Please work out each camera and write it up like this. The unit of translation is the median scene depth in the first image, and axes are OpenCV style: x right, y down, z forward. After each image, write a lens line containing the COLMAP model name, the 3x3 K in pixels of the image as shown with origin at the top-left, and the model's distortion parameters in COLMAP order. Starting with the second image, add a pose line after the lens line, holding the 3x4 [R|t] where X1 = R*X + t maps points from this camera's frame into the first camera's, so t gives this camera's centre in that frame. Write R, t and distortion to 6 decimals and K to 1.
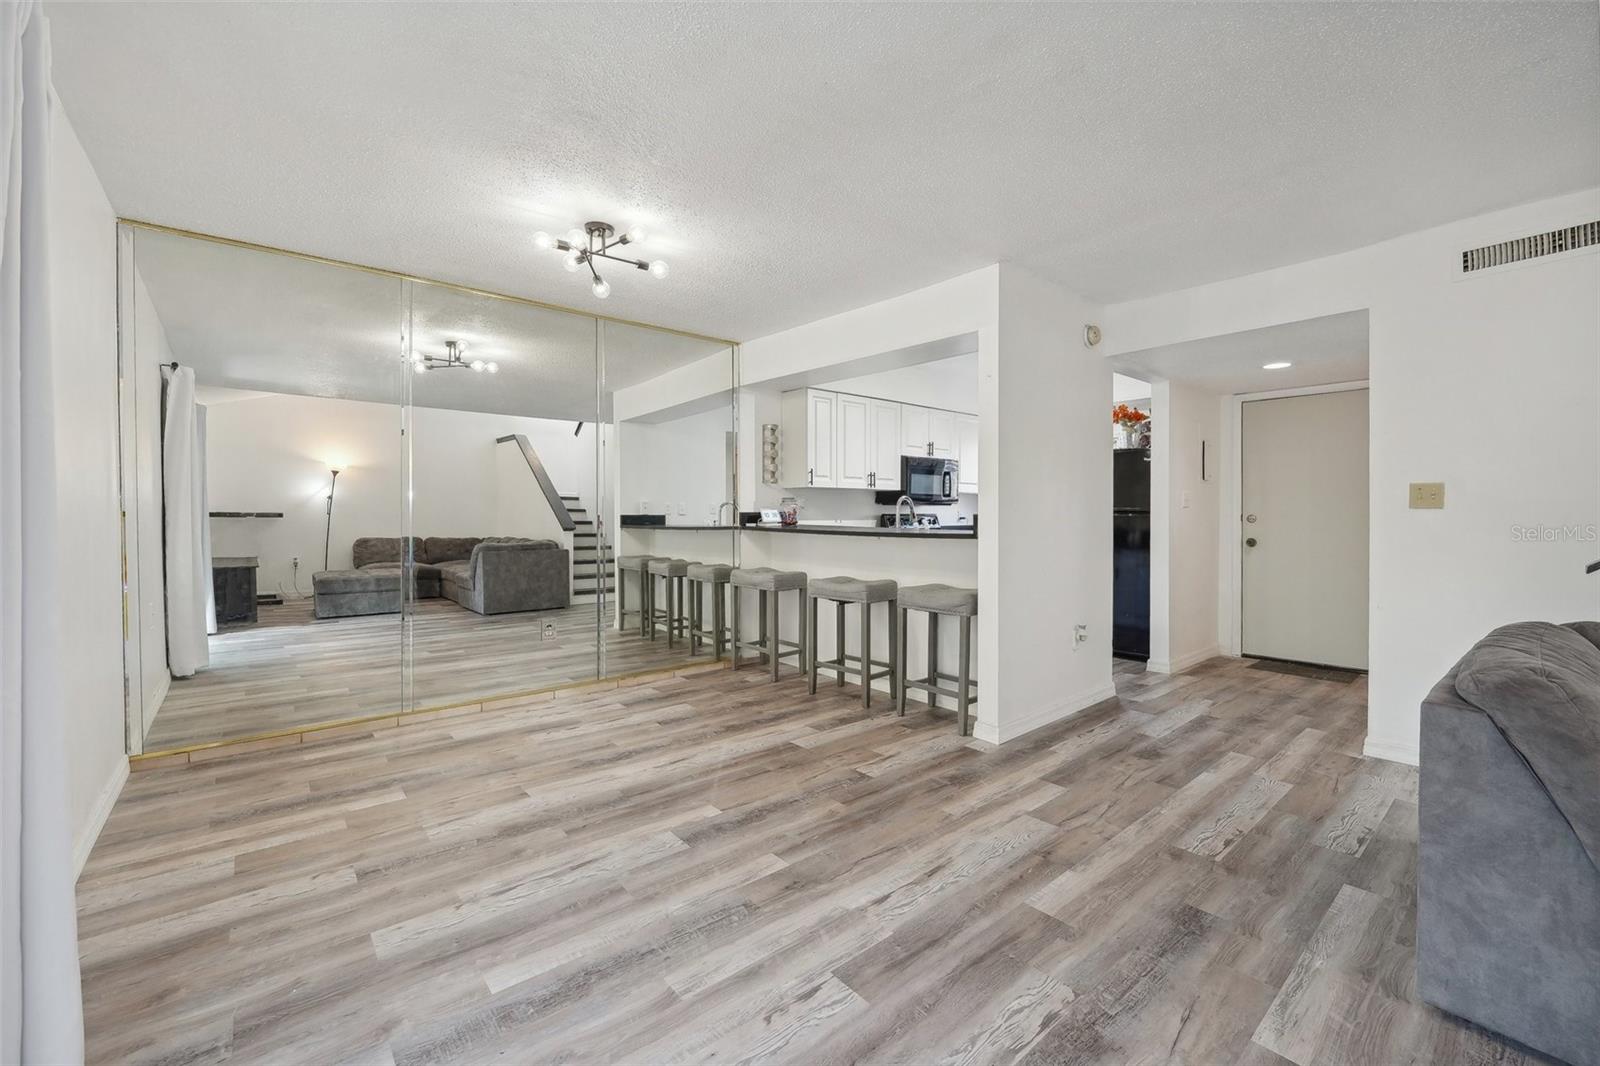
lens RADIAL K [[655.5, 0, 804.9], [0, 655.5, 517.4], [0, 0, 1]] dist [-0.001995, -0.005482]
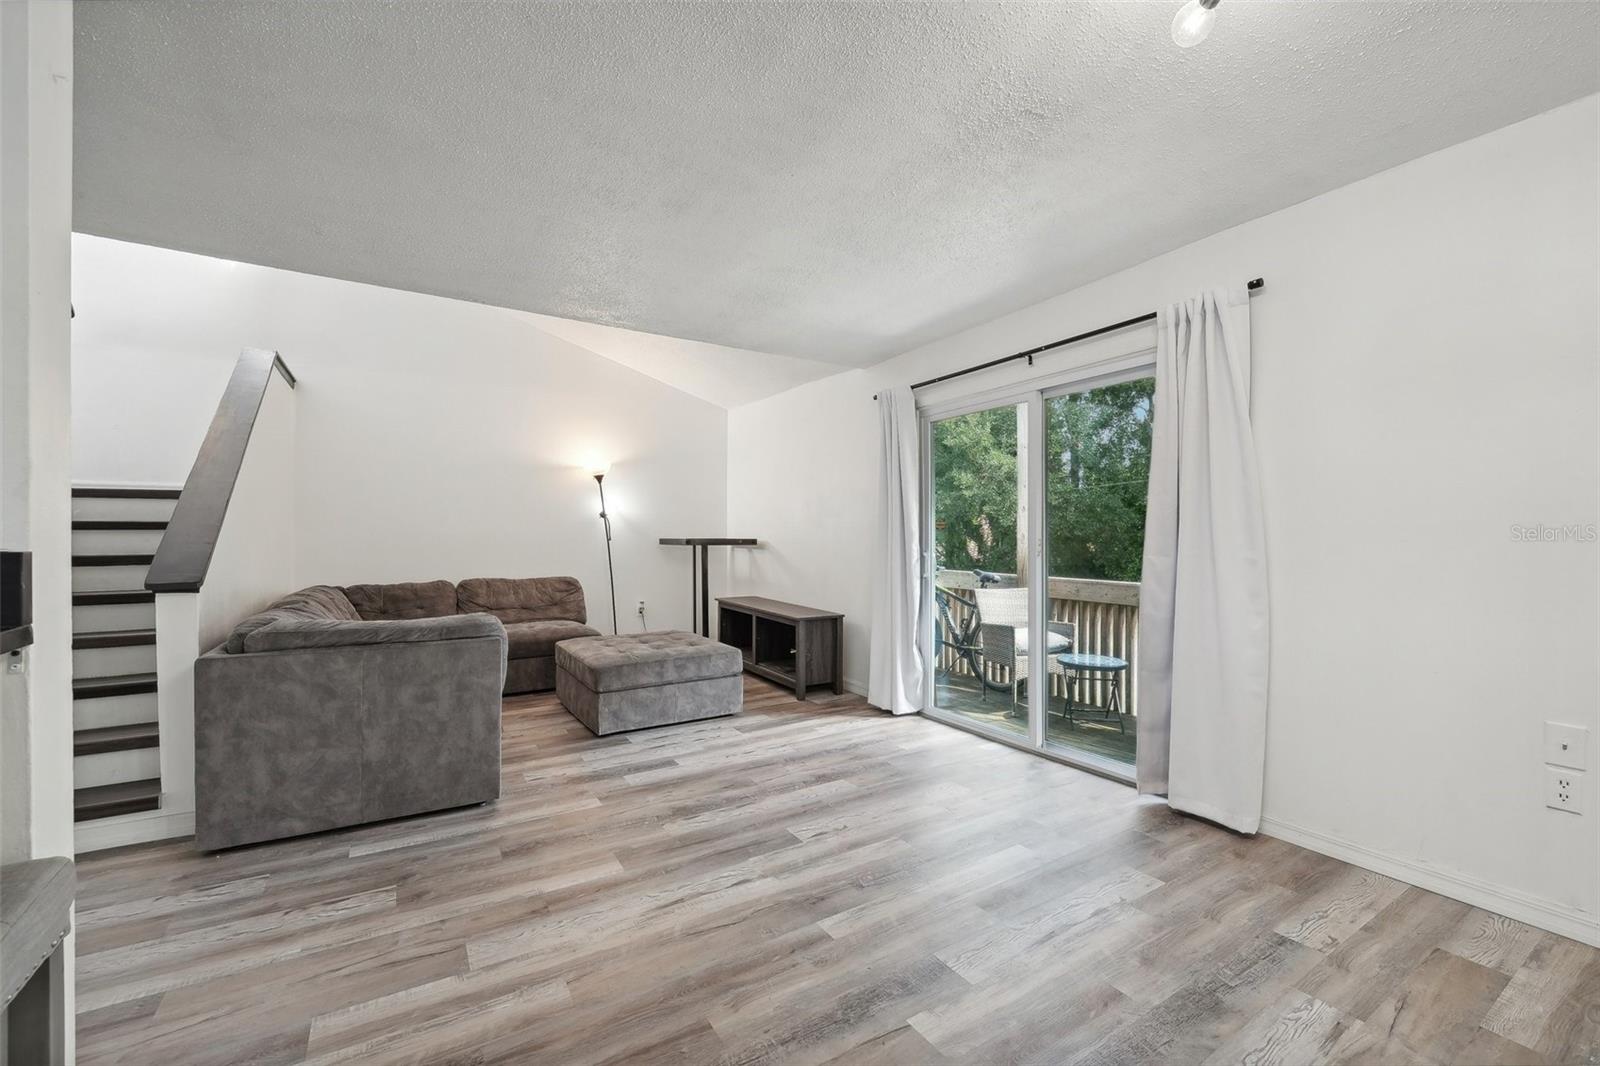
lens RADIAL K [[650.7, 0, 805.9], [0, 650.7, 537.6], [0, 0, 1]] dist [0.001504, -0.008794]
pose [[-0.989674, -0.000728, 0.143333, -0.120572], [0.000525, 0.999962, 0.008704, -0.017568], [-0.143334, 0.008689, -0.989636, 1.640619]]
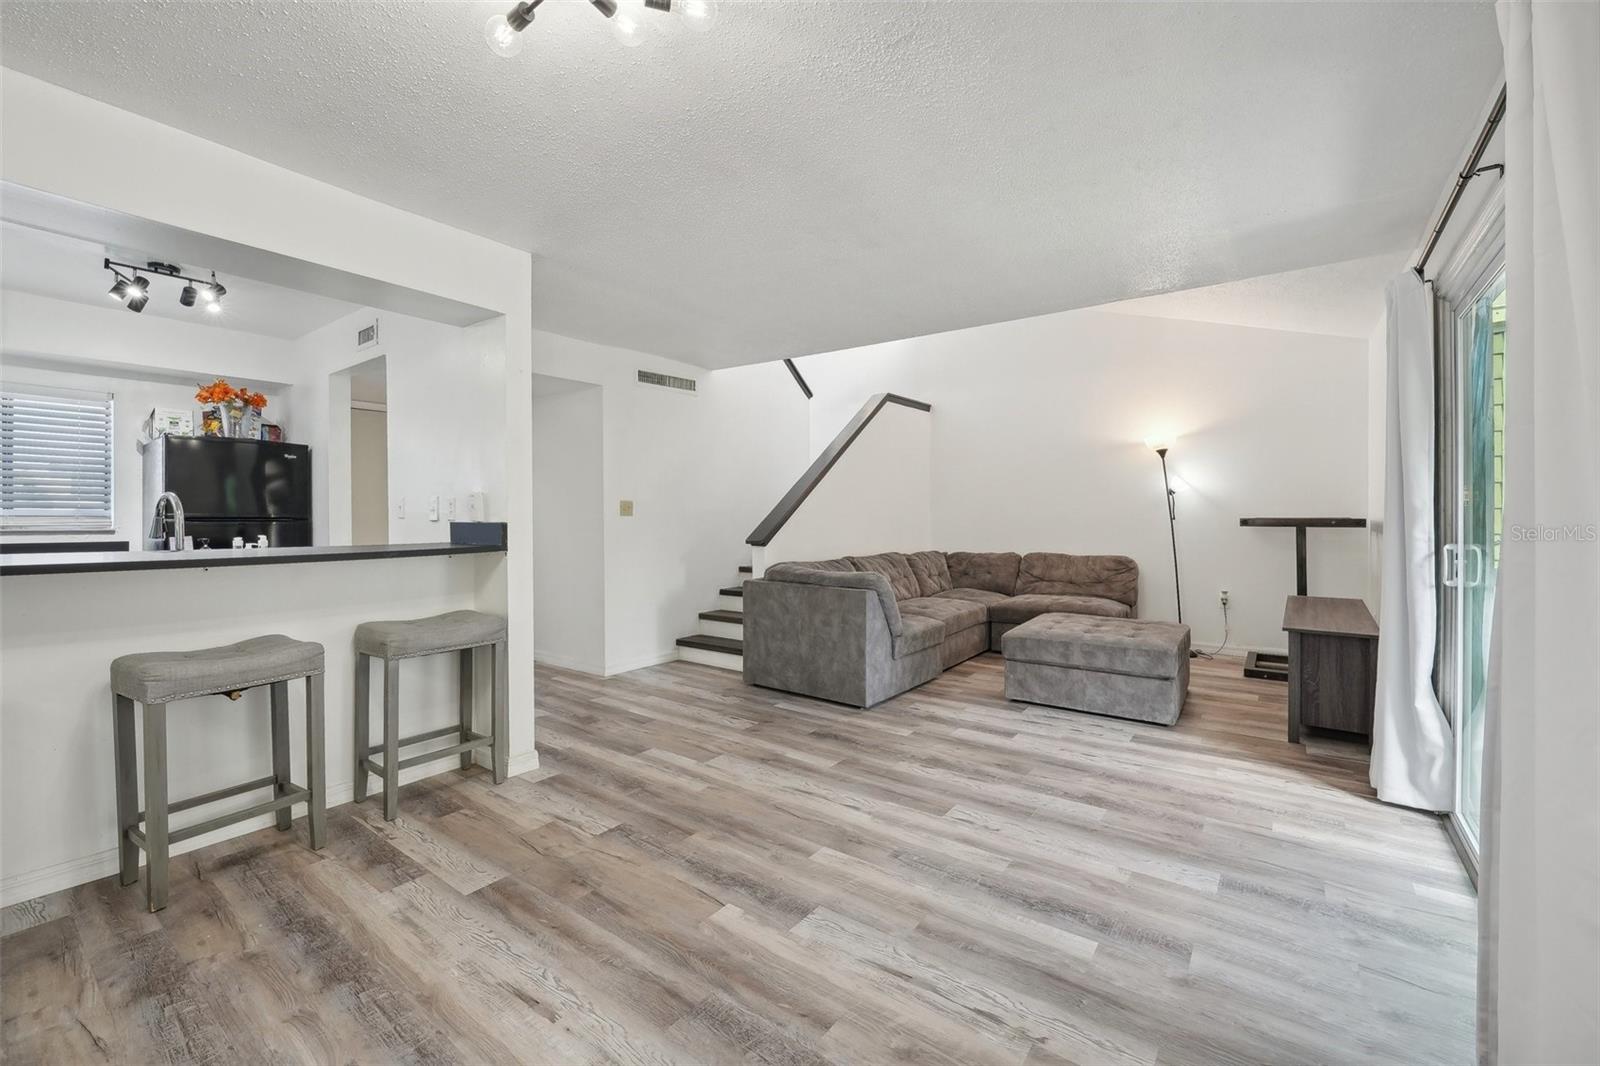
lens RADIAL K [[655.5, 0, 804.9], [0, 655.5, 517.4], [0, 0, 1]] dist [-0.001995, -0.005482]
pose [[-0.229063, -0.004309, 0.973402, -0.922327], [0.008659, 0.999942, 0.006465, -0.019547], [-0.973373, 0.009910, -0.229012, 1.097960]]
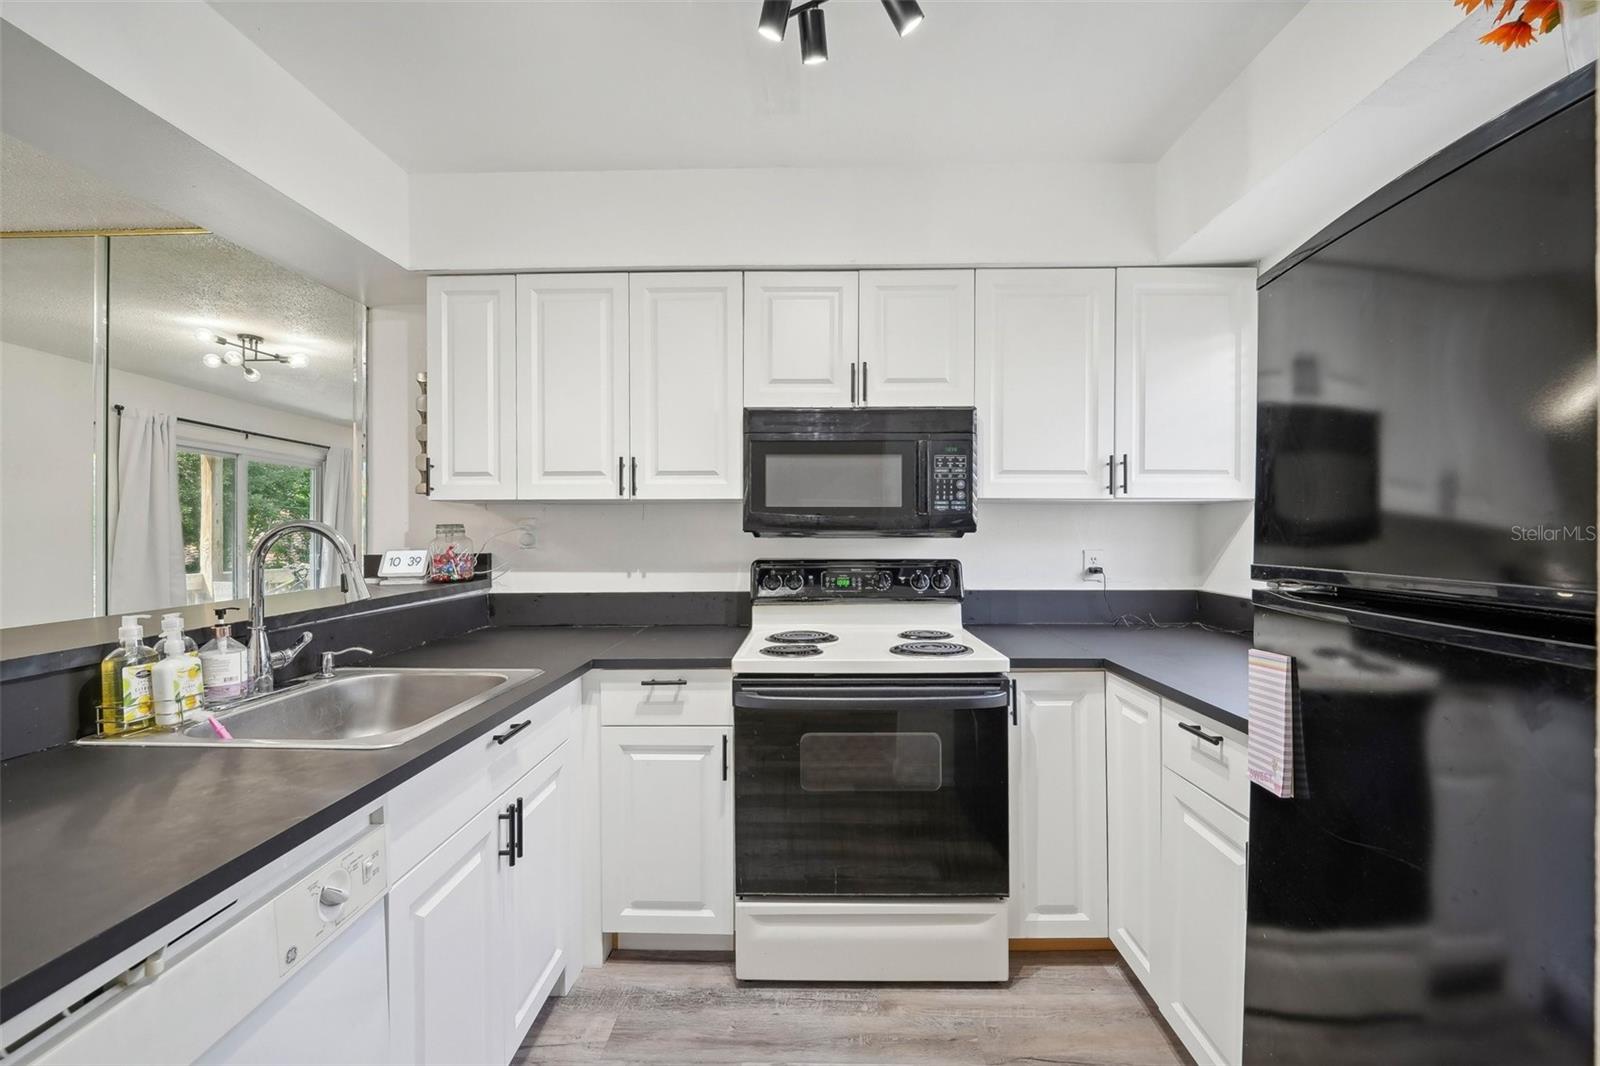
lens RADIAL K [[654.0, 0, 807.1], [0, 654.0, 532.8], [0, 0, 1]] dist [-0.000992, -0.004203]
pose [[0.751202, -0.003107, -0.660065, 0.975551], [0.000290, 0.999990, -0.004377, -0.045200], [0.660073, 0.003096, 0.751195, 1.682625]]
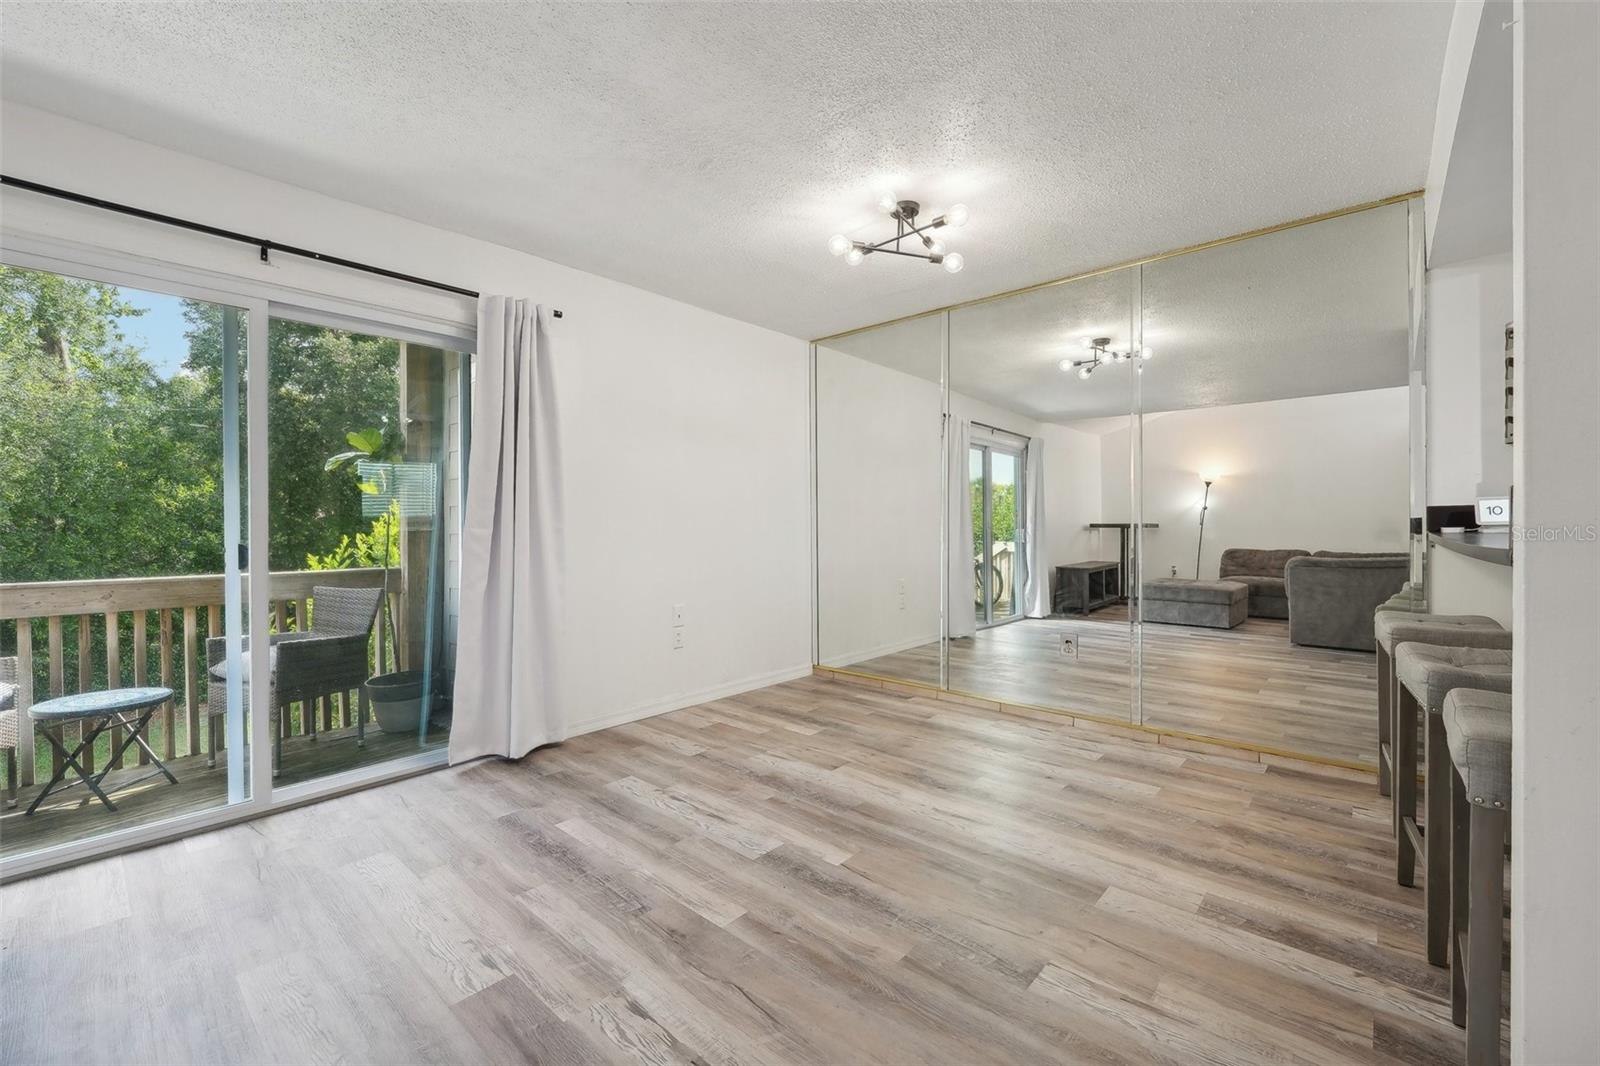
lens RADIAL K [[654.0, 0, 807.1], [0, 654.0, 532.8], [0, 0, 1]] dist [-0.000992, -0.004203]
pose [[0.145183, 0.008666, -0.989367, 0.694593], [-0.003141, 0.999961, 0.008298, 0.020476], [0.989400, 0.001902, 0.145204, 0.849052]]
